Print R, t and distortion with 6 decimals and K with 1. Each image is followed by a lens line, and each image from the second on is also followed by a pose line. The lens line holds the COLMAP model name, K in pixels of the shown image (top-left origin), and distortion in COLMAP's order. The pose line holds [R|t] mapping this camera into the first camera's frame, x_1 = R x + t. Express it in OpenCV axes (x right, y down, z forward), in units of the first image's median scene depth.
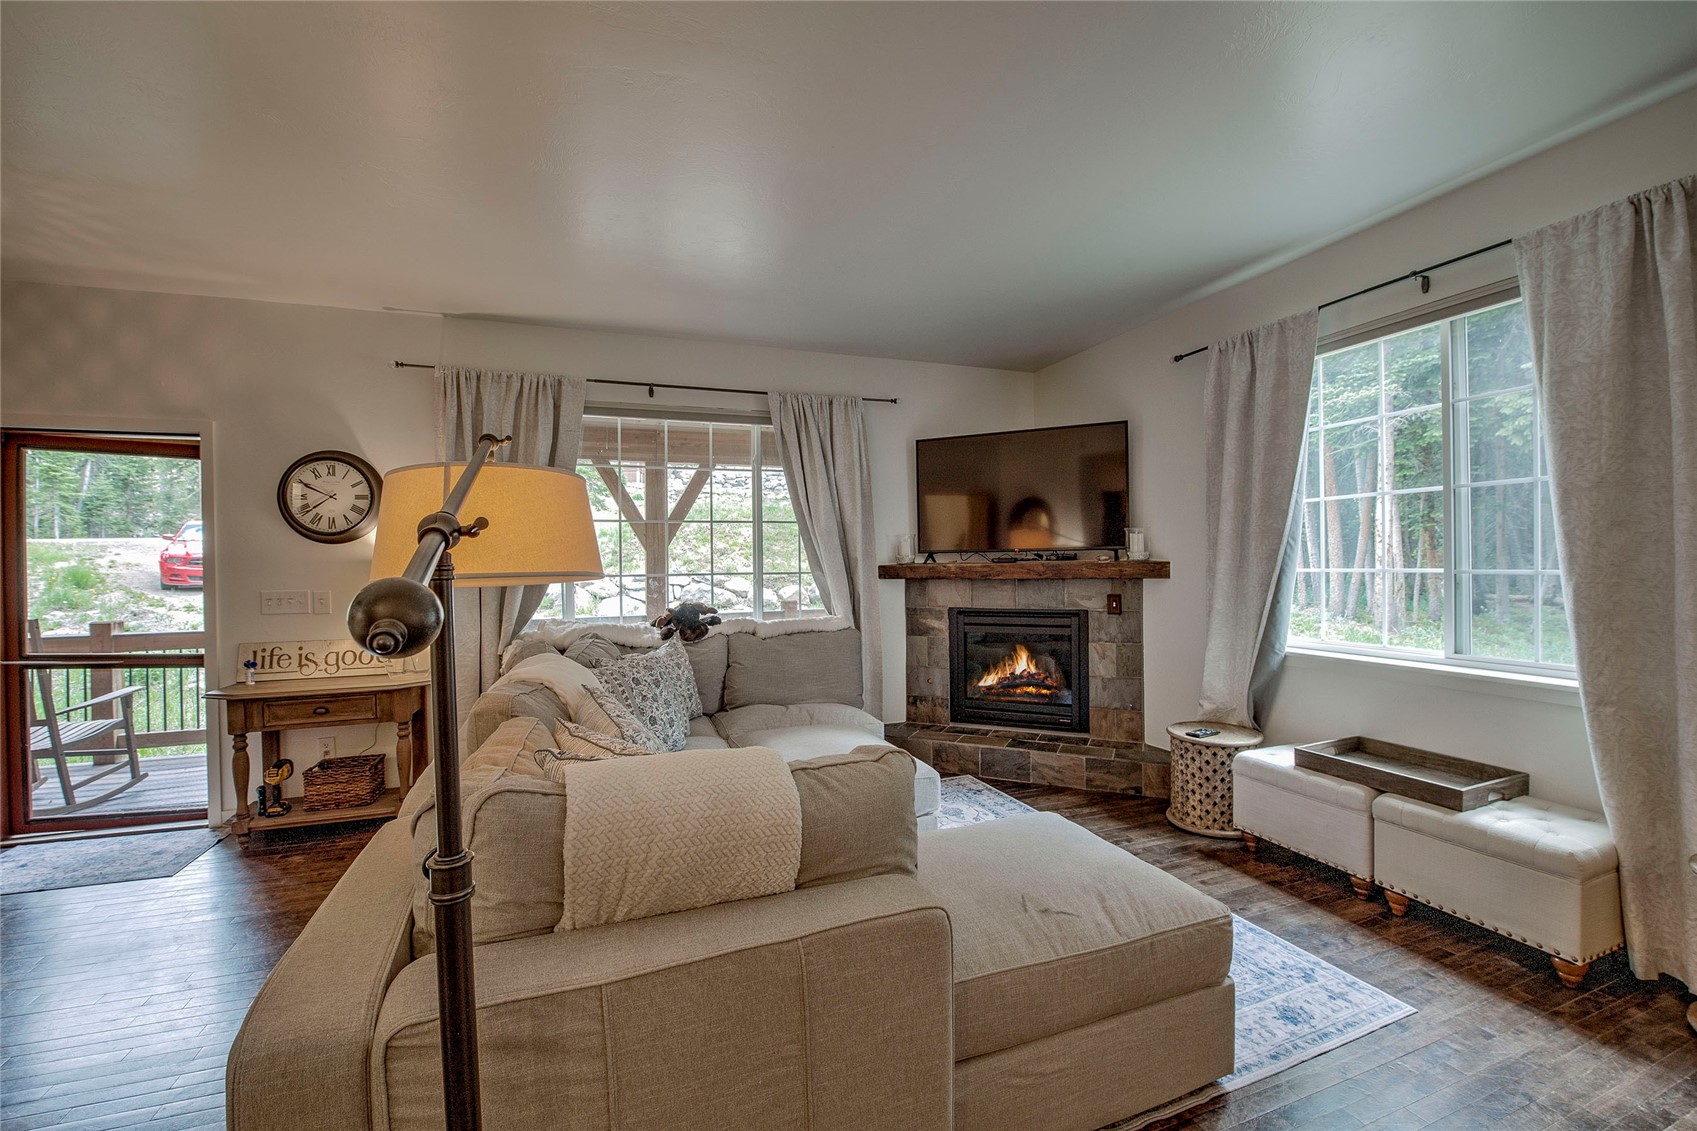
lens RADIAL K [[703.1, 0, 848.5], [0, 703.1, 565.5], [0, 0, 1]] dist [-0.021921, -0.000274]
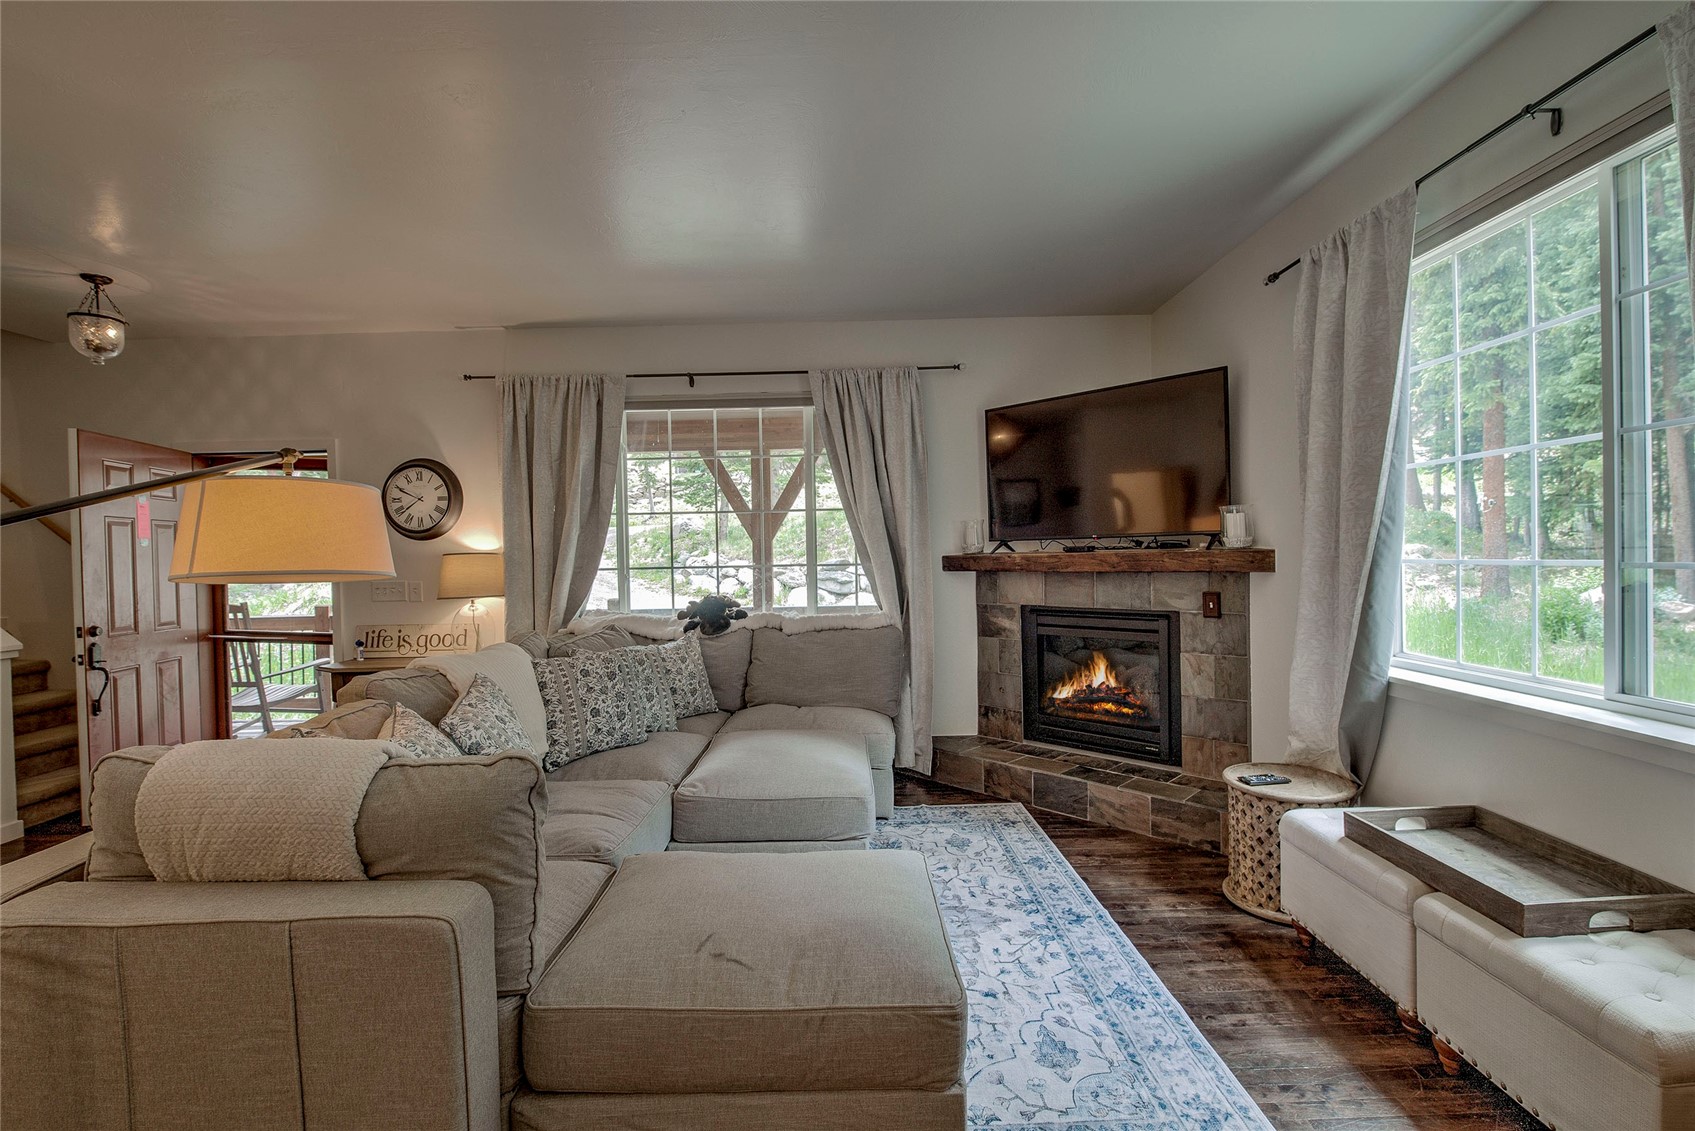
lens RADIAL K [[767.1, 0, 842.5], [0, 767.1, 564.3], [0, 0, 1]] dist [-0.016363, -0.000910]
pose [[0.934886, -0.001242, -0.354945, 0.320554], [0.006699, 0.999877, 0.014148, -0.004631], [0.354884, -0.015604, 0.934780, 0.067707]]
